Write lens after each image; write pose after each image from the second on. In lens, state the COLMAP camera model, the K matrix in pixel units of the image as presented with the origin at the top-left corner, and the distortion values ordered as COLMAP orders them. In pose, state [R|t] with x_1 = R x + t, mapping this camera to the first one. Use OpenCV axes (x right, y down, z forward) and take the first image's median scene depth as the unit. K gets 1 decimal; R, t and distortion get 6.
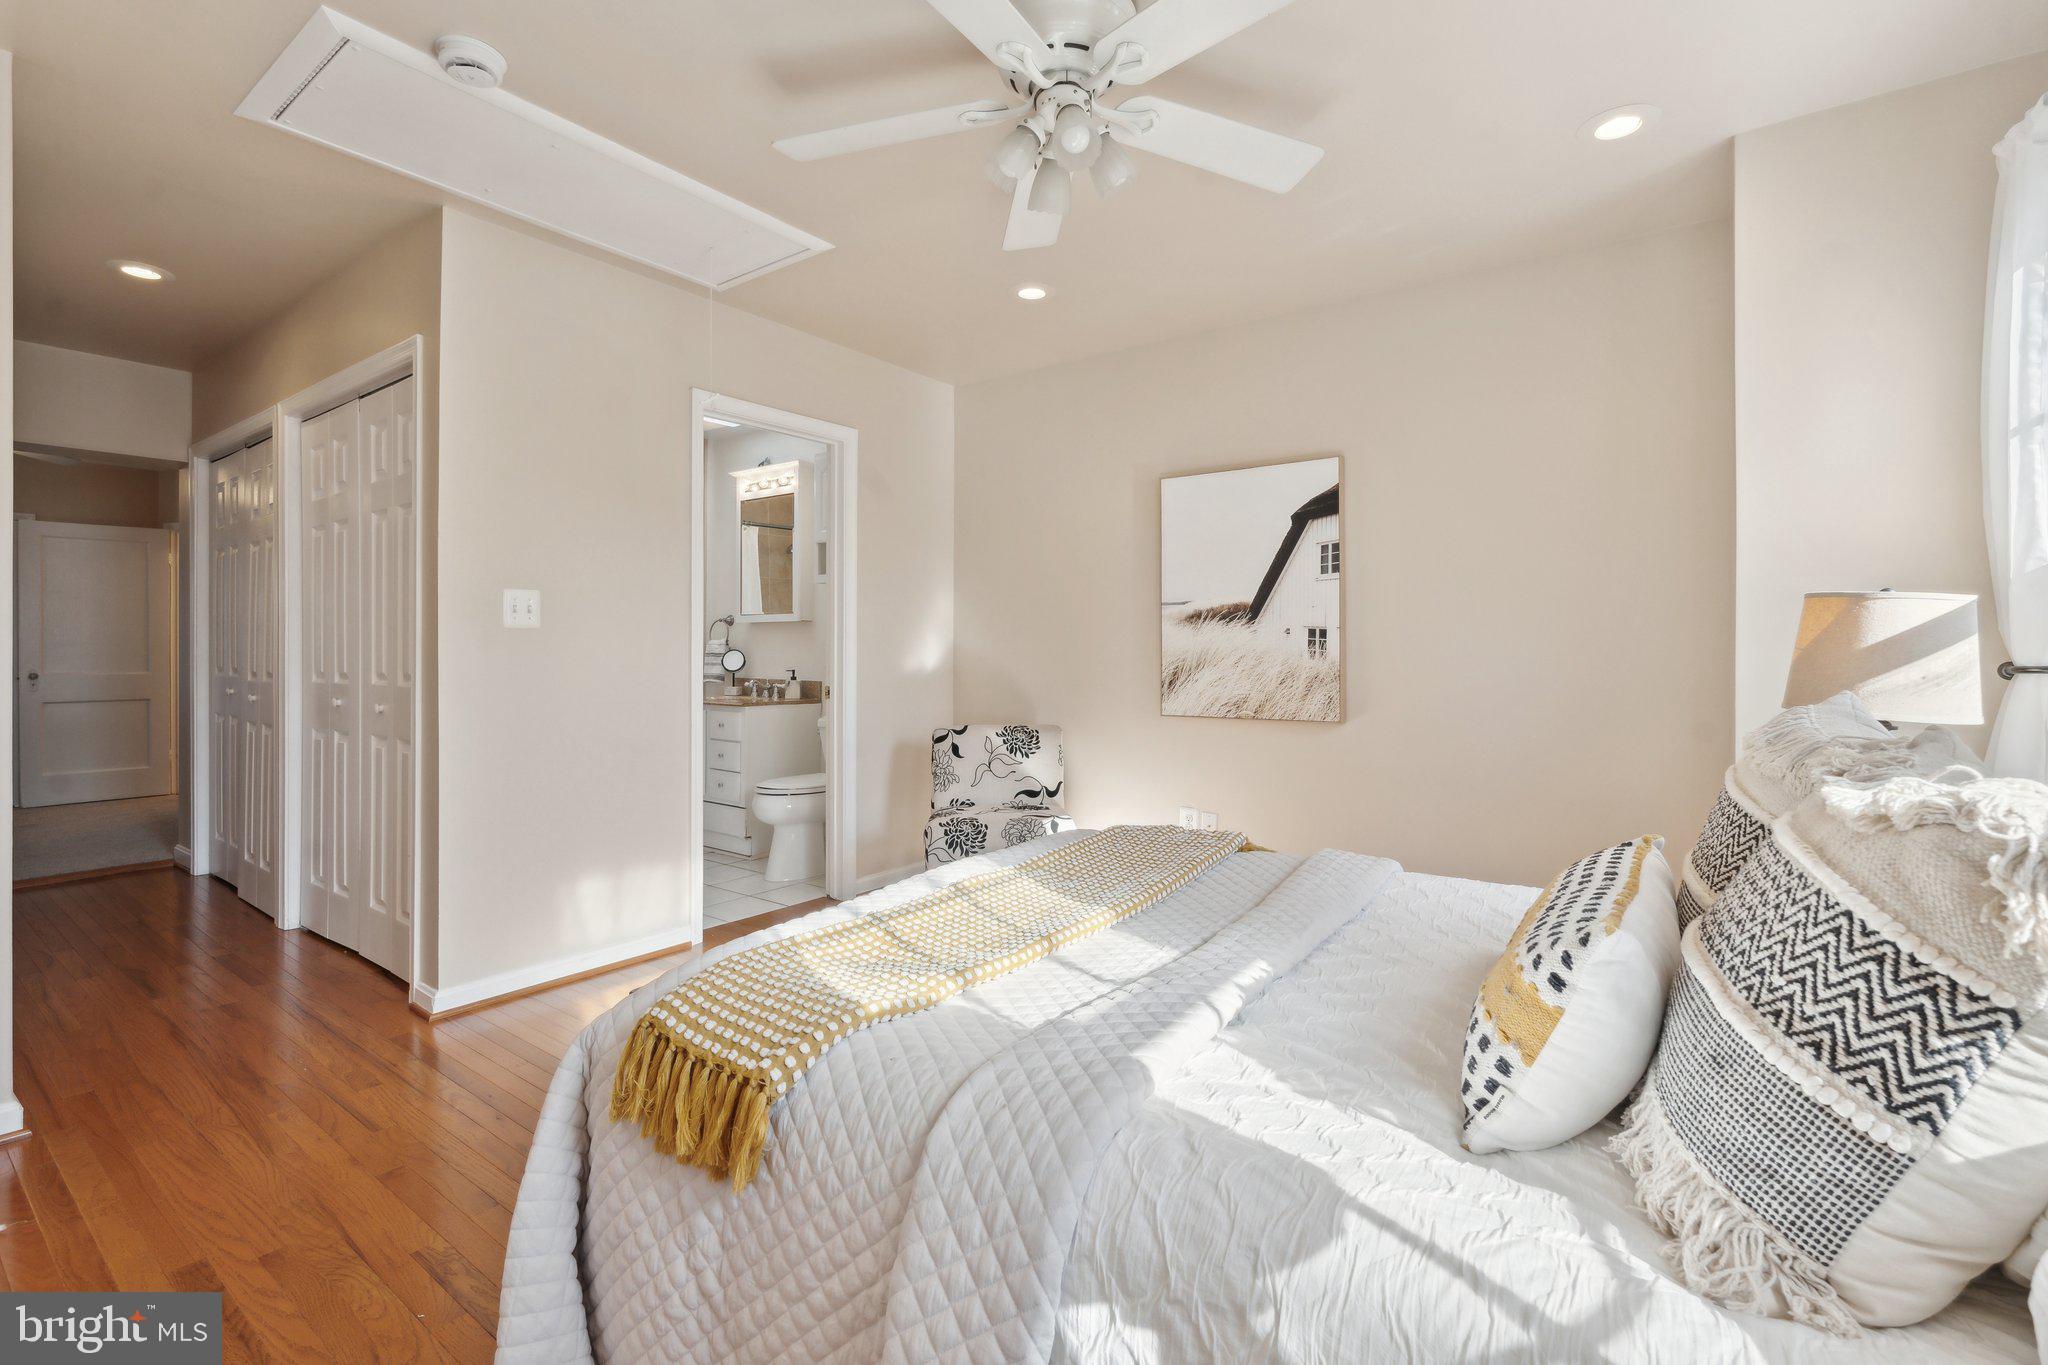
lens RADIAL K [[928.5, 0, 1015.3], [0, 928.5, 623.4], [0, 0, 1]] dist [0.000474, 0.000324]
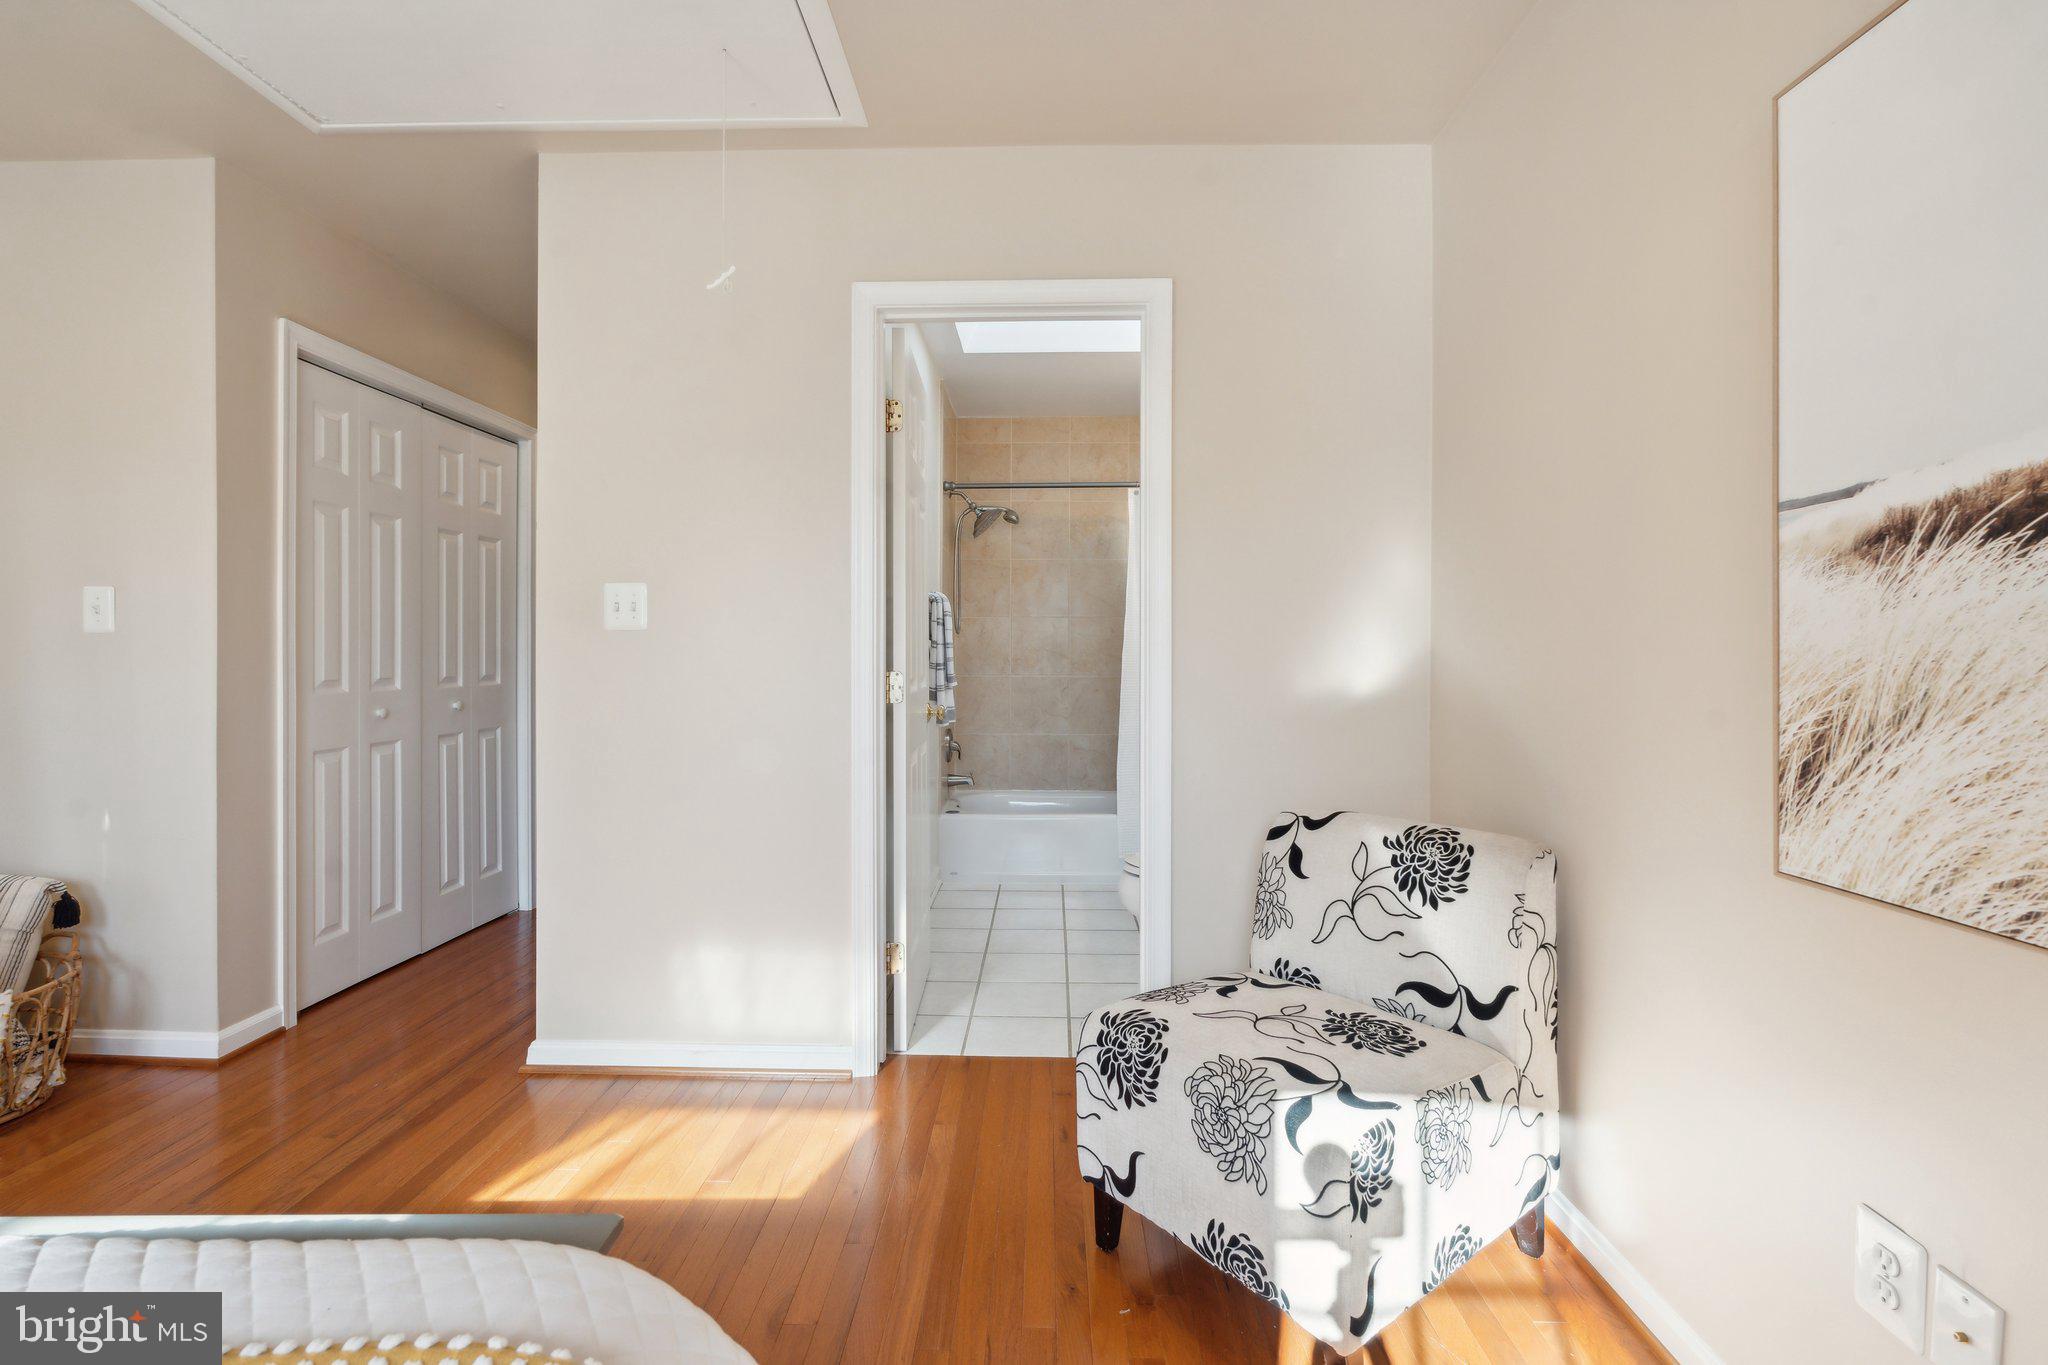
lens RADIAL K [[918.4, 0, 1029.2], [0, 918.4, 652.0], [0, 0, 1]] dist [-0.003840, -0.000463]
pose [[0.577477, -0.002814, -0.816402, 0.263692], [0.023104, 0.999650, 0.012897, 0.017324], [0.816080, -0.026310, 0.577340, 0.634382]]
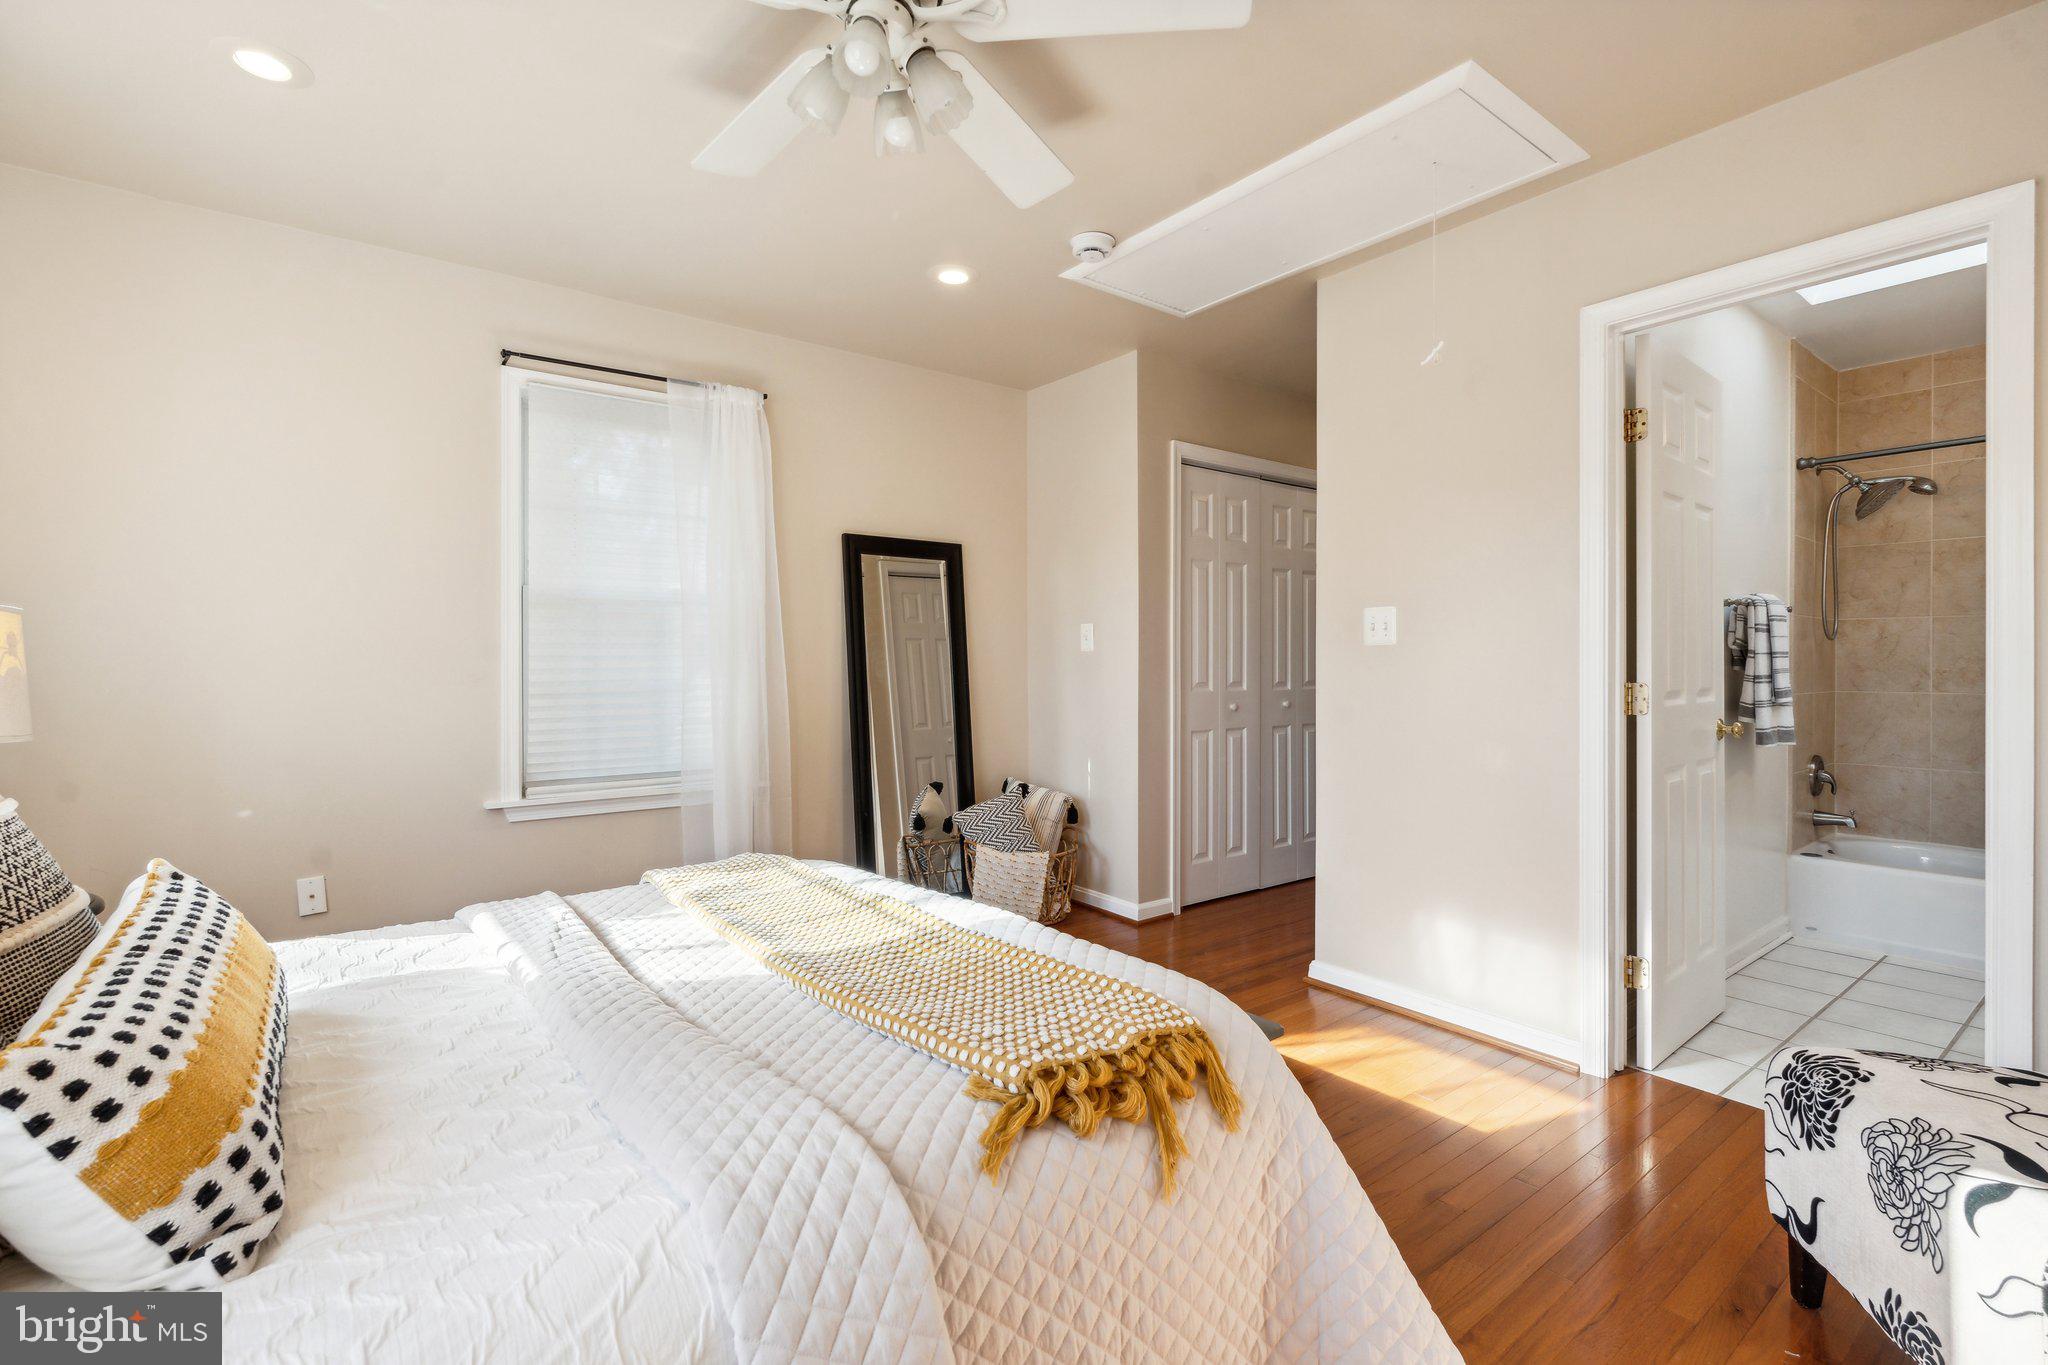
lens RADIAL K [[920.3, 0, 1015.0], [0, 920.3, 648.5], [0, 0, 1]] dist [0.001412, 0.000314]
pose [[-0.283784, -0.016272, -0.958750, 0.422424], [0.025764, 0.999366, -0.024587, 0.017759], [0.958542, -0.031679, -0.283184, 0.697195]]
